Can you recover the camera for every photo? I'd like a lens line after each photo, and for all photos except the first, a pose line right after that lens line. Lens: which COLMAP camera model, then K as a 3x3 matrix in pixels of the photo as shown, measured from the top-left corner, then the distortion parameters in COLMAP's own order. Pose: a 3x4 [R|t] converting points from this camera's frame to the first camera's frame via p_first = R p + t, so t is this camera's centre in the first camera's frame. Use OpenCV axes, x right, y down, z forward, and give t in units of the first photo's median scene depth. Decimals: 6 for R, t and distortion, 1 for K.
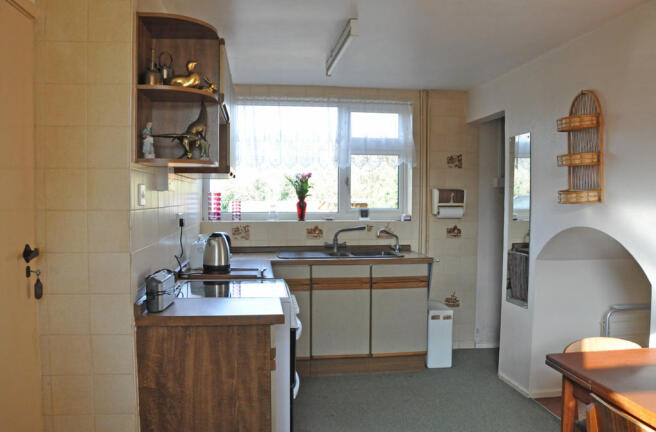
lens RADIAL K [[529.2, 0, 328.0], [0, 529.2, 216.0], [0, 0, 1]] dist [-0.132602, 0.005280]
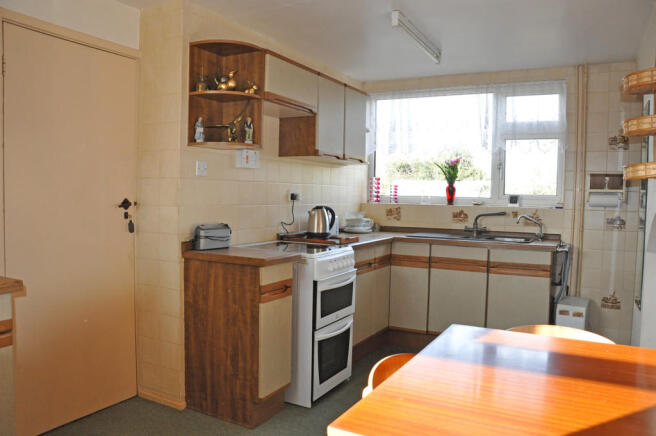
lens RADIAL K [[527.8, 0, 328.0], [0, 527.8, 218.0], [0, 0, 1]] dist [-0.168626, 0.159002]
pose [[0.794677, 0.038834, -0.605790, 0.412293], [-0.038701, 0.999163, 0.013284, 0.032559], [0.605798, 0.012888, 0.795514, 0.037338]]
